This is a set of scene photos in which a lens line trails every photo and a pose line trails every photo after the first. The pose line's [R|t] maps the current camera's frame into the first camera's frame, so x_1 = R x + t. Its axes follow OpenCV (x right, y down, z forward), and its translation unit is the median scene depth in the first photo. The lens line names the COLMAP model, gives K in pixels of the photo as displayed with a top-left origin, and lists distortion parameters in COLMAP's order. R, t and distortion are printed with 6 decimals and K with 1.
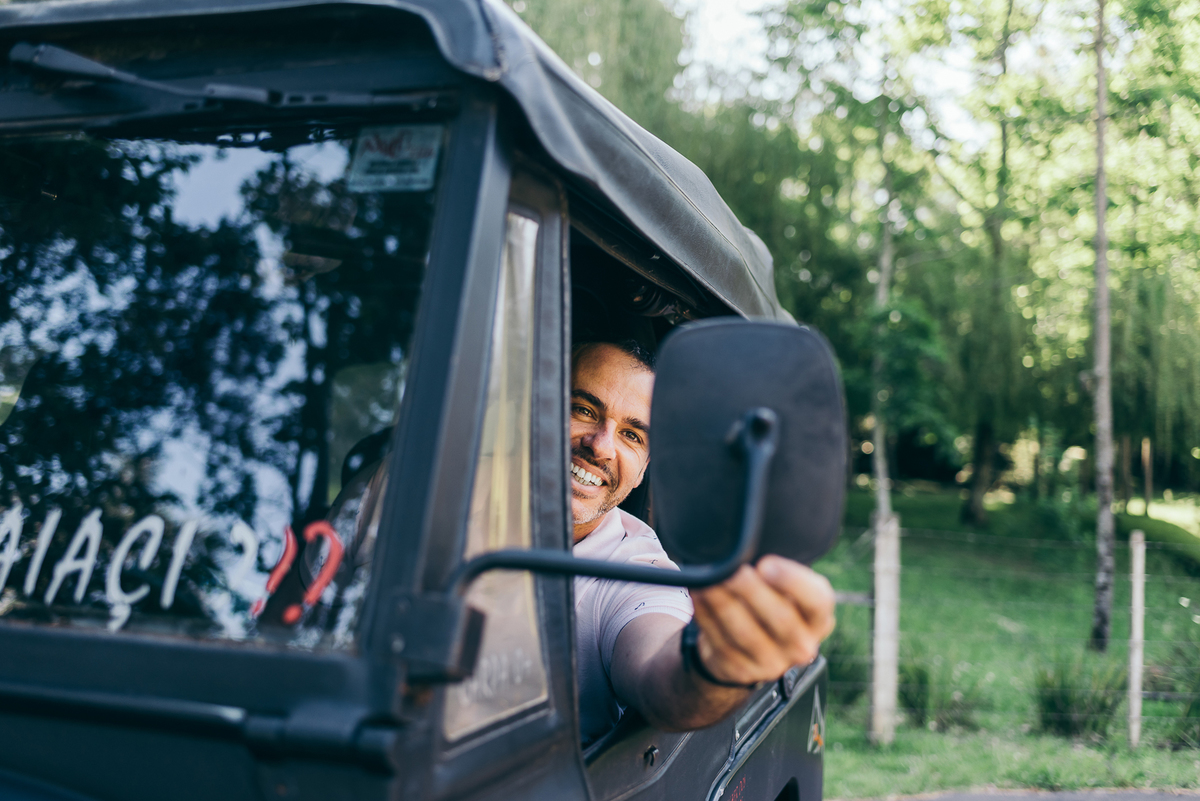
lens RADIAL K [[1168.7, 0, 587.5], [0, 1168.7, 397.9], [0, 0, 1]] dist [-0.004174, -0.002834]
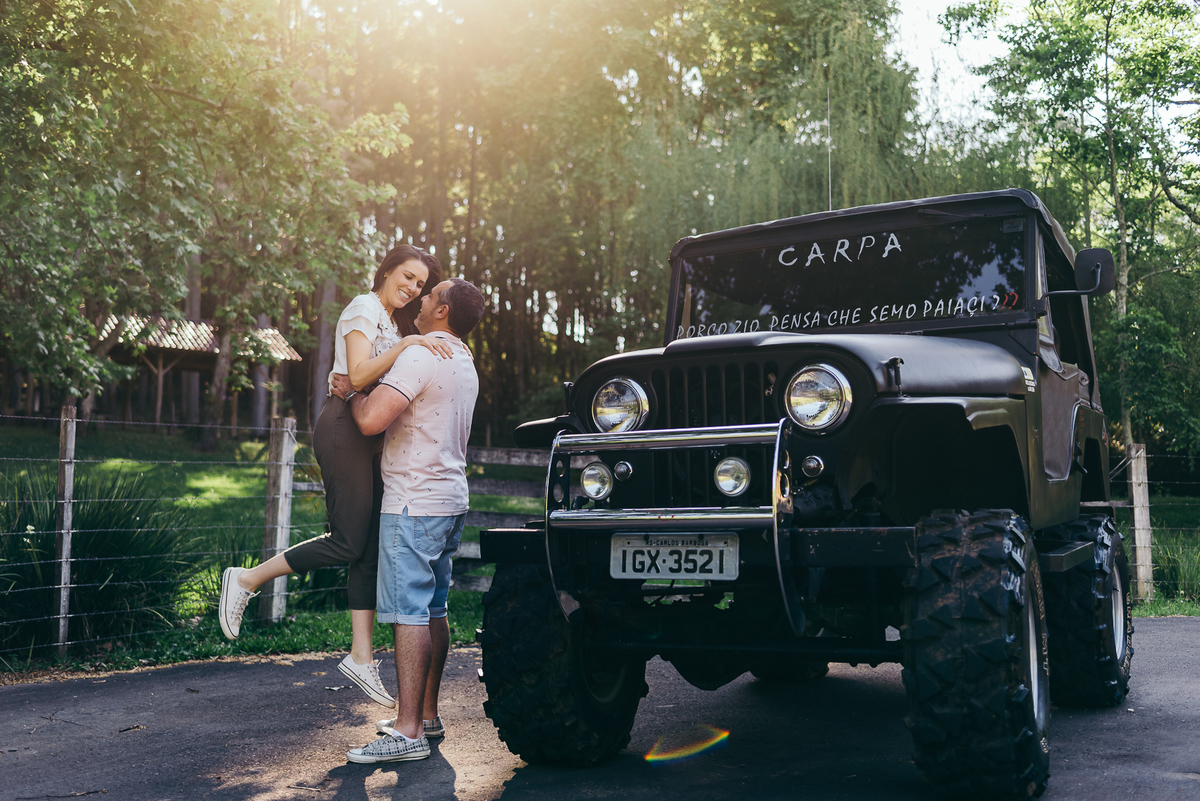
lens RADIAL K [[1119.8, 0, 600.0], [0, 1119.8, 400.5], [0, 0, 1]] dist [0.004065, -0.009338]
pose [[0.979762, -0.056370, -0.192064, -0.038013], [0.047925, 0.997681, -0.048339, 0.025697], [0.194344, 0.038156, 0.980191, -0.149468]]
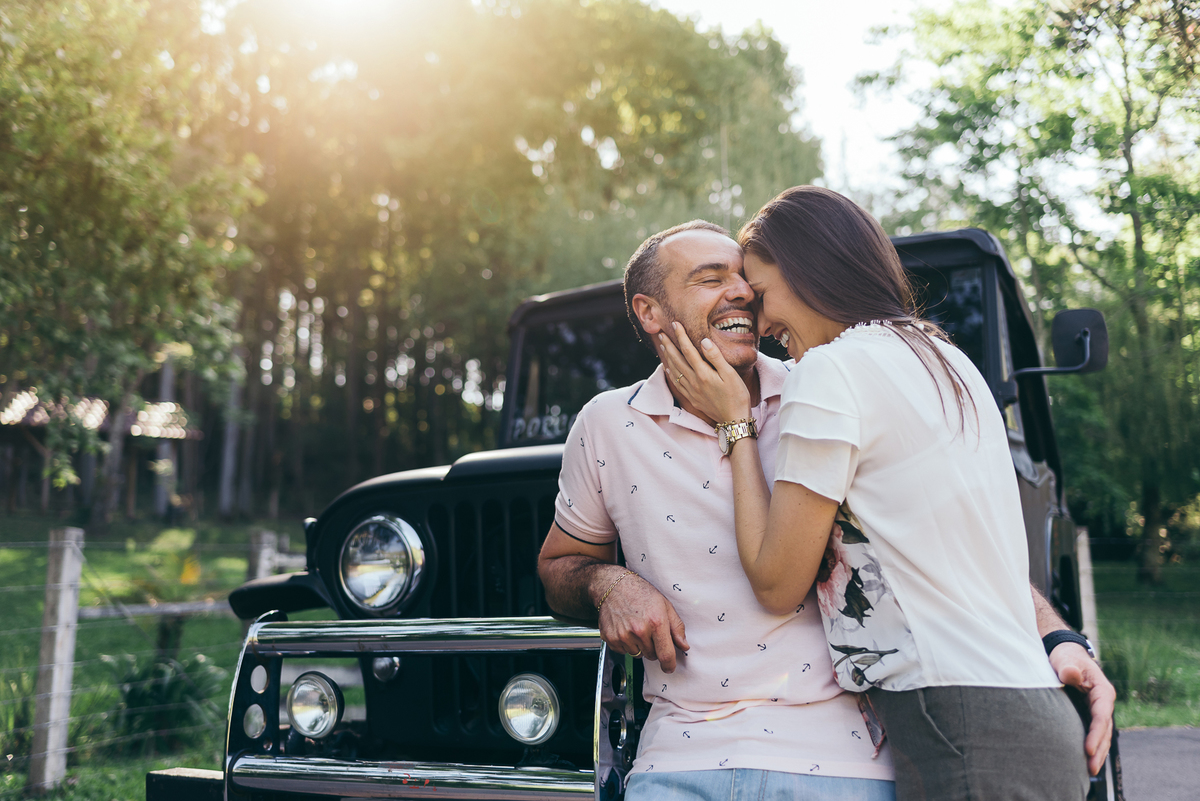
lens RADIAL K [[1119.8, 0, 600.0], [0, 1119.8, 400.5], [0, 0, 1]] dist [0.004065, -0.009338]
pose [[0.989605, -0.081346, -0.118598, -0.033551], [0.068932, 0.992052, -0.105270, 0.017108], [0.126218, 0.096000, 0.987346, -0.094268]]
